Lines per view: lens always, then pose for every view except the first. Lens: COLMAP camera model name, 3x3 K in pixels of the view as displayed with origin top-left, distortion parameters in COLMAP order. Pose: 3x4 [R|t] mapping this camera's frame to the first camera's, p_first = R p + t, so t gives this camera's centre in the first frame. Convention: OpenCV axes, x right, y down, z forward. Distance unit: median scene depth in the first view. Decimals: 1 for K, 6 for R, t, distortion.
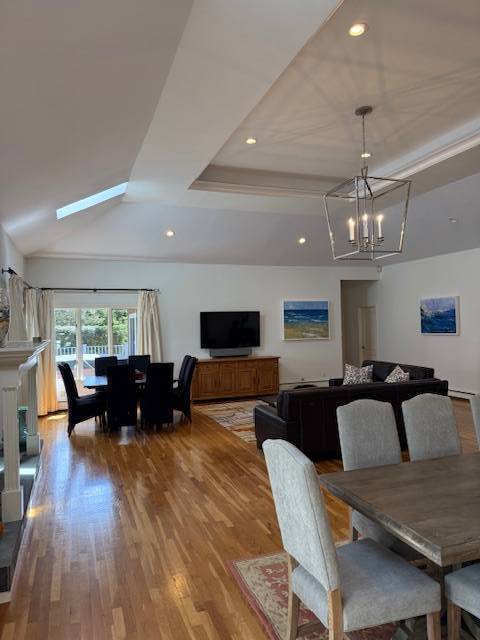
lens RADIAL K [[450.1, 0, 235.1], [0, 450.1, 320.4], [0, 0, 1]] dist [0.053991, -0.055455]
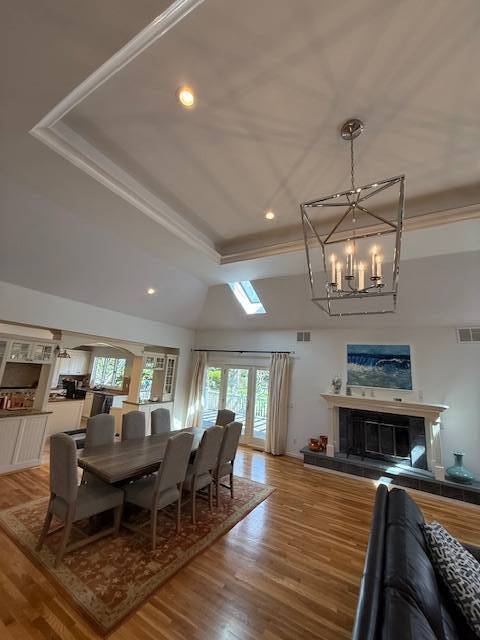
lens RADIAL K [[257.3, 0, 240.5], [0, 257.3, 319.0], [0, 0, 1]] dist [0.003782, -0.000472]
pose [[-0.764275, -0.156606, -0.625587, 0.375970], [-0.043724, 0.980417, -0.192015, -0.025766], [0.643407, -0.119399, -0.756156, 0.672396]]
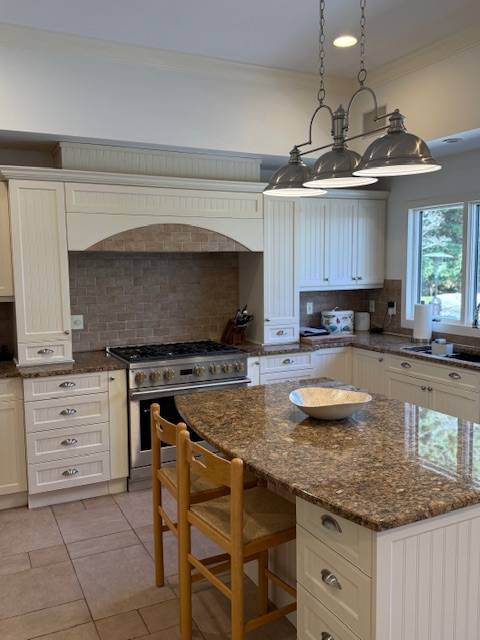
lens RADIAL K [[549.2, 0, 241.6], [0, 549.2, 323.6], [0, 0, 1]] dist [0.050583, -0.101759]
pose [[-0.992849, 0.041242, -0.112030, 0.371411], [0.030345, 0.994794, 0.097286, 0.000490], [0.115459, 0.093191, -0.988931, 0.009186]]
